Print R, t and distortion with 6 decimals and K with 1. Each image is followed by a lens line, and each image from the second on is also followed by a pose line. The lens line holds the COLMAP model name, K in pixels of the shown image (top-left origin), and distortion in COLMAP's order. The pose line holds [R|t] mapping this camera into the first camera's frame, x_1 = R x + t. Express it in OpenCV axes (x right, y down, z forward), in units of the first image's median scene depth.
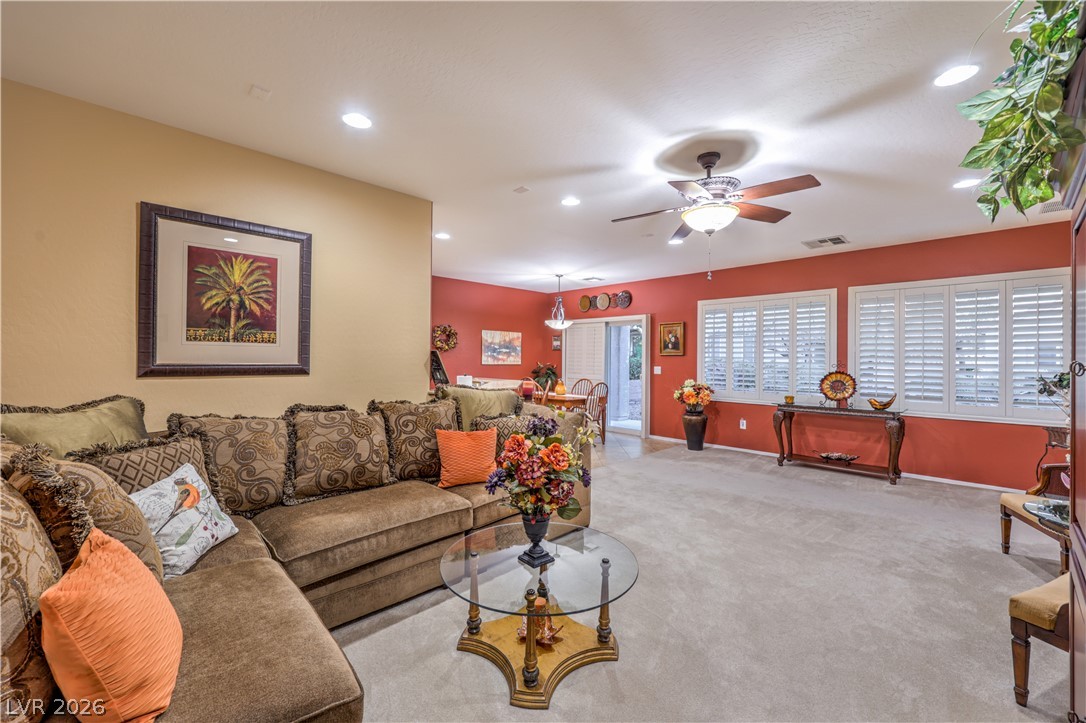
lens RADIAL K [[435.2, 0, 542.7], [0, 435.2, 358.9], [0, 0, 1]] dist [-0.000680, 0.000406]
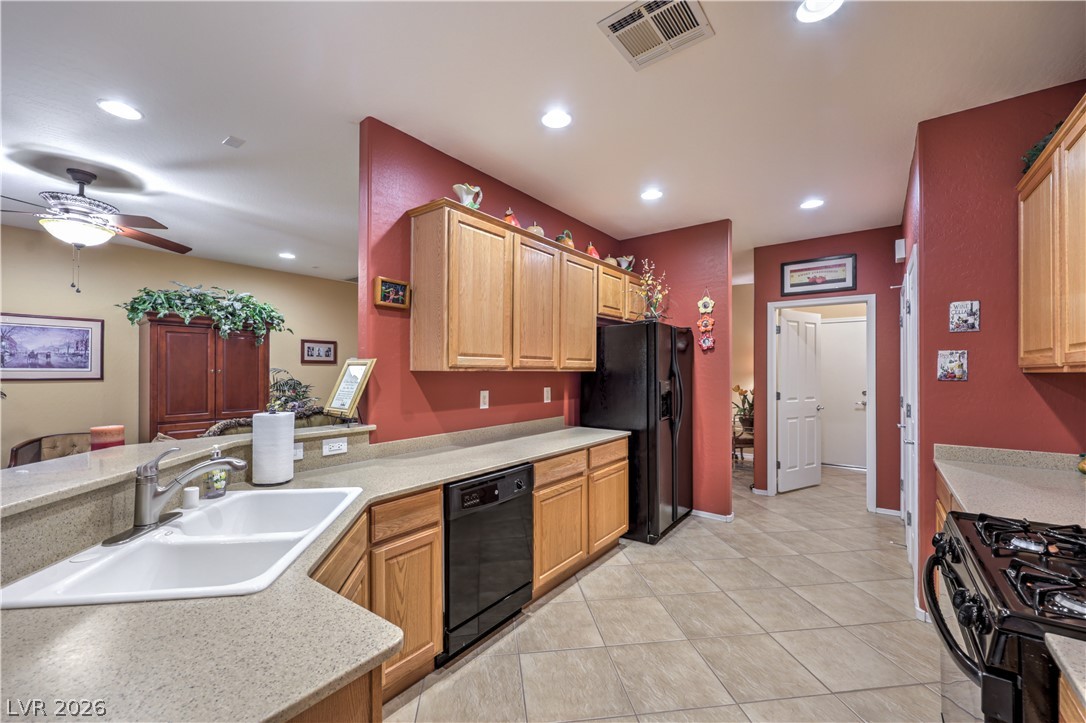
lens RADIAL K [[438.0, 0, 539.2], [0, 438.0, 368.9], [0, 0, 1]] dist [-0.001898, -0.000041]
pose [[-0.990392, -0.009369, -0.137974, -0.232409], [-0.008917, 0.999953, -0.003894, -0.001966], [0.138004, -0.002626, -0.990428, 0.902423]]
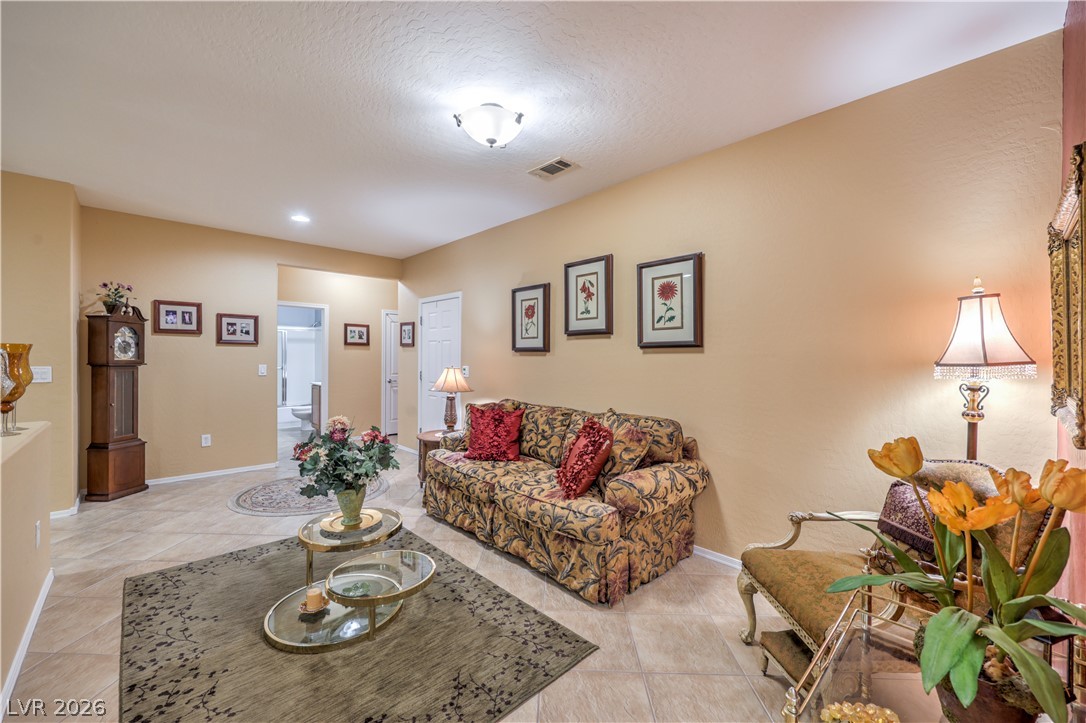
lens RADIAL K [[435.2, 0, 542.7], [0, 435.2, 358.9], [0, 0, 1]] dist [-0.000680, 0.000406]
pose [[-0.999678, -0.017328, 0.018538, -0.575461], [-0.017210, 0.999831, 0.006518, -0.002419], [-0.018648, 0.006197, -0.999807, 0.312927]]
